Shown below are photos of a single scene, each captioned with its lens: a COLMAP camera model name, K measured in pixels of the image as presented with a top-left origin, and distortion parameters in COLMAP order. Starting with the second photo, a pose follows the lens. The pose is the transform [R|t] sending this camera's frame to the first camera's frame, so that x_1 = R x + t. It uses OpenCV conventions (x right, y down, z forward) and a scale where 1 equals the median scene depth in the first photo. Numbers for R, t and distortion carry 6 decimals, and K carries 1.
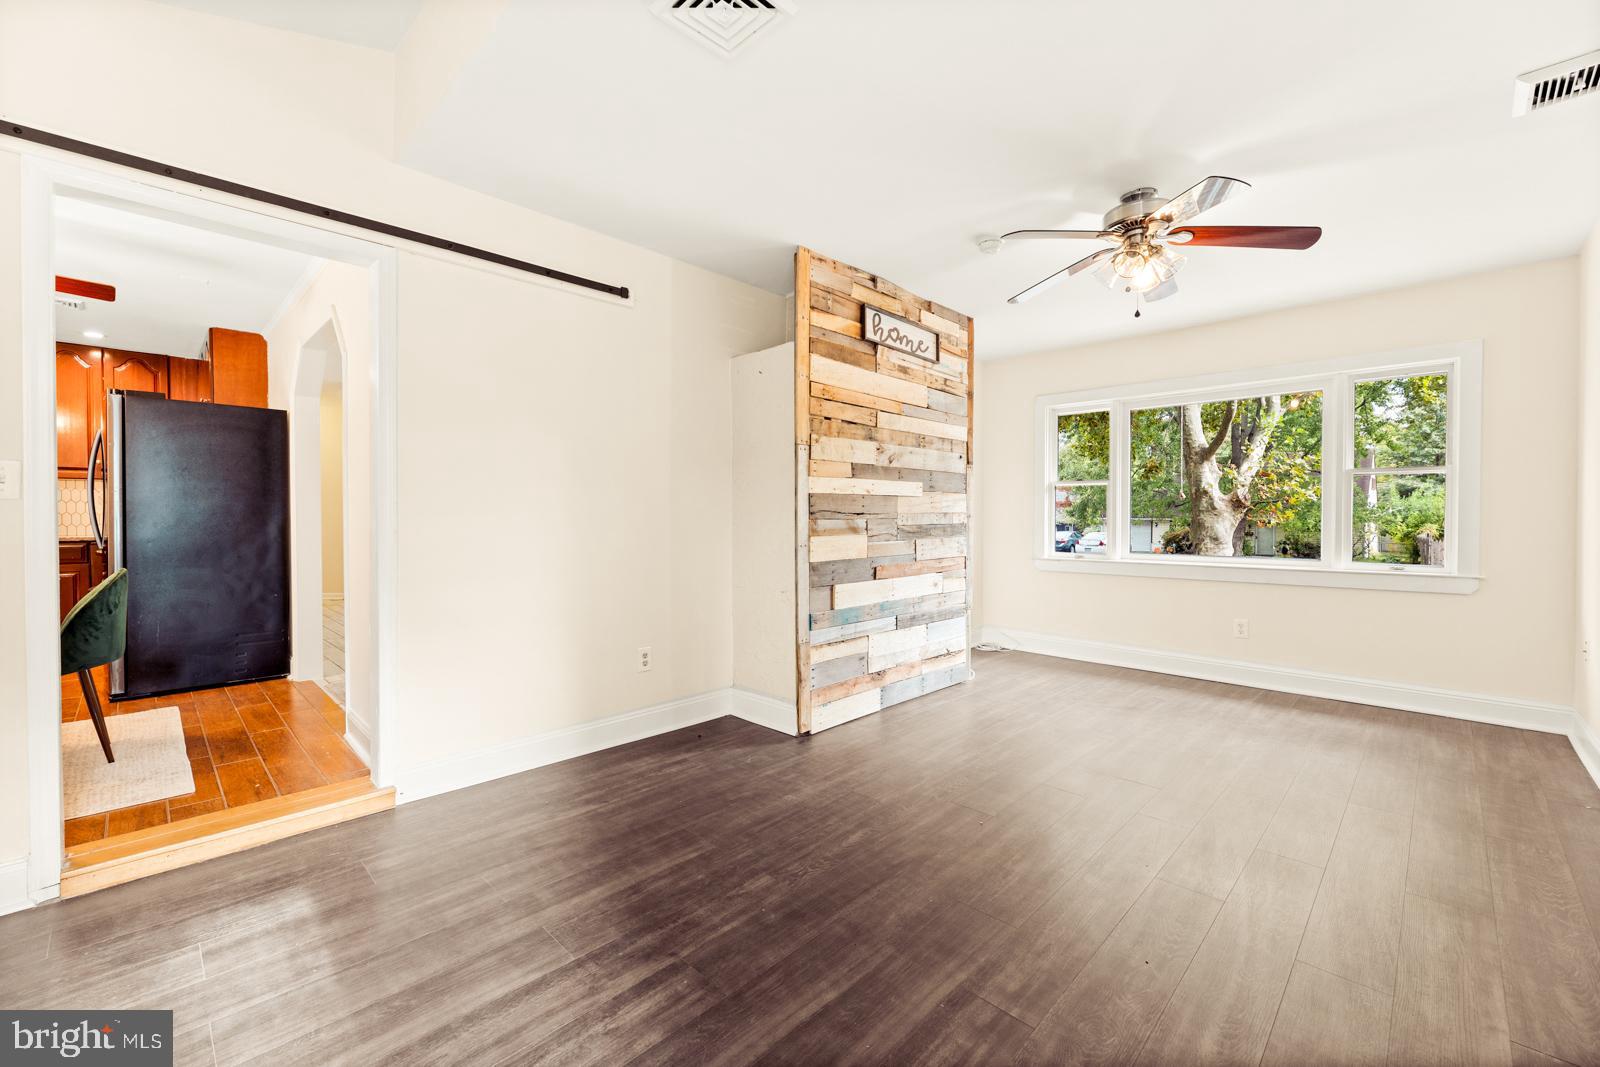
lens RADIAL K [[663.1, 0, 808.1], [0, 663.1, 528.9], [0, 0, 1]] dist [-0.002710, -0.000018]
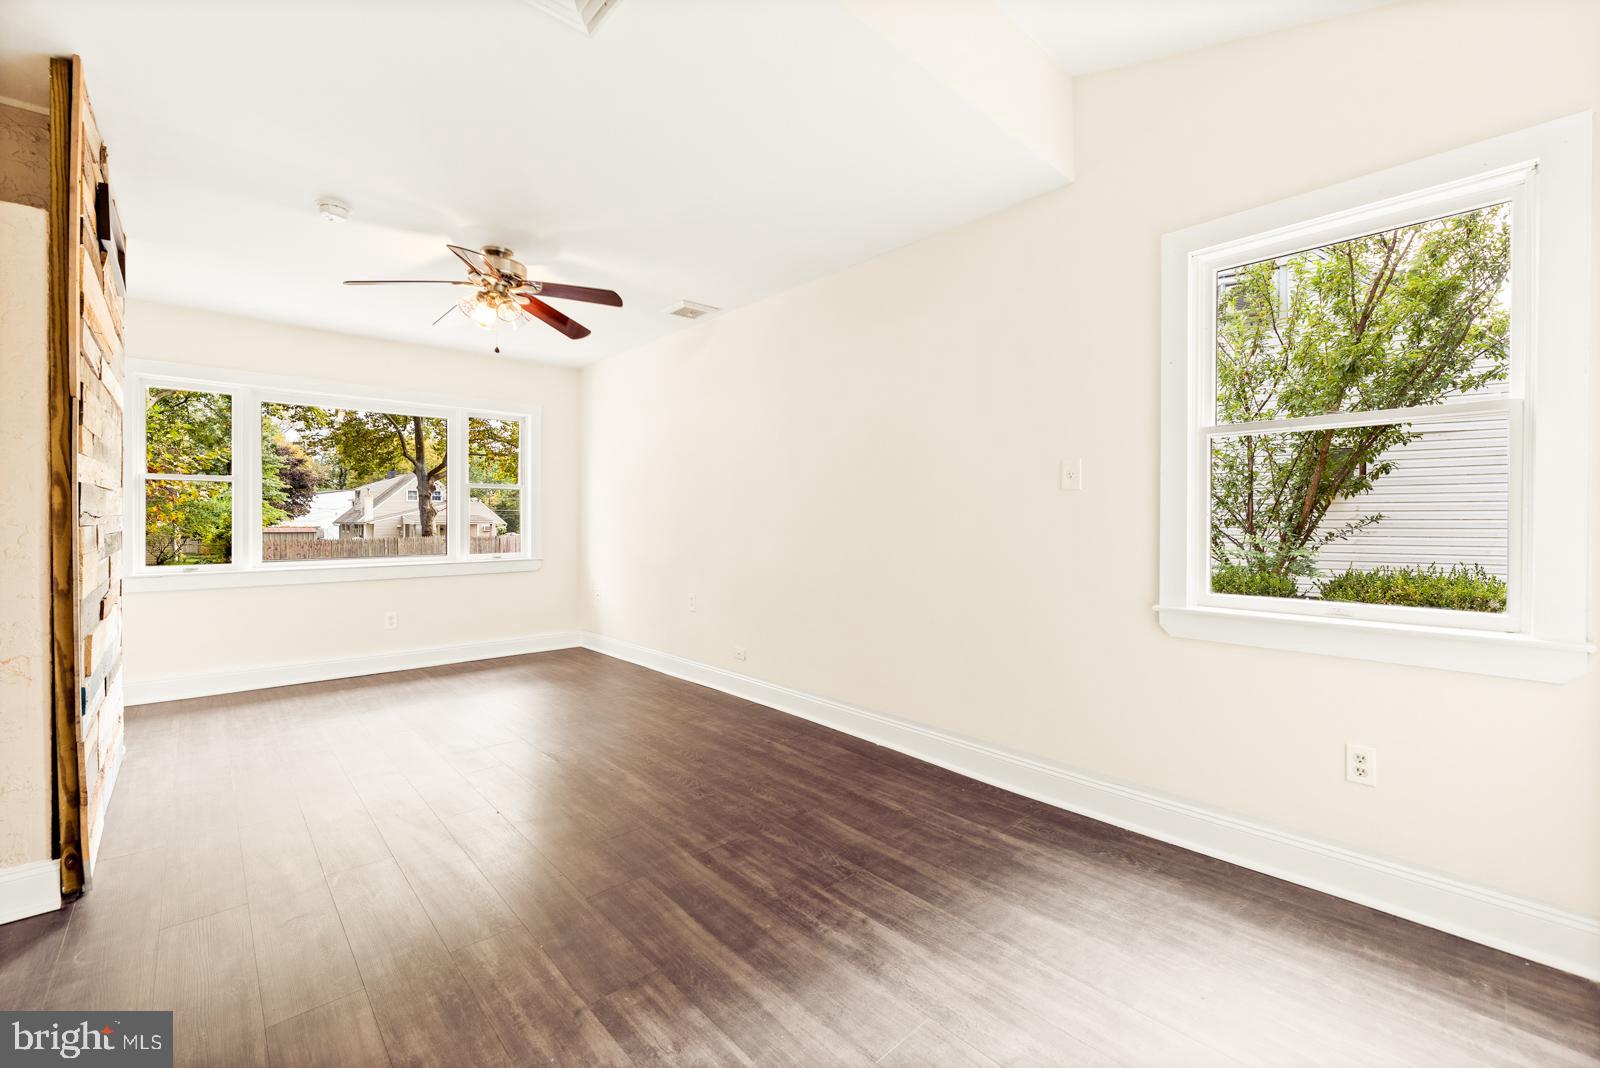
lens RADIAL K [[663.1, 0, 803.4], [0, 663.1, 535.8], [0, 0, 1]] dist [-0.002710, -0.000018]
pose [[0.044010, -0.023930, 0.998744, -1.107648], [0.015551, 0.999608, 0.023265, -0.019139], [-0.998910, 0.014508, 0.044365, 0.668239]]
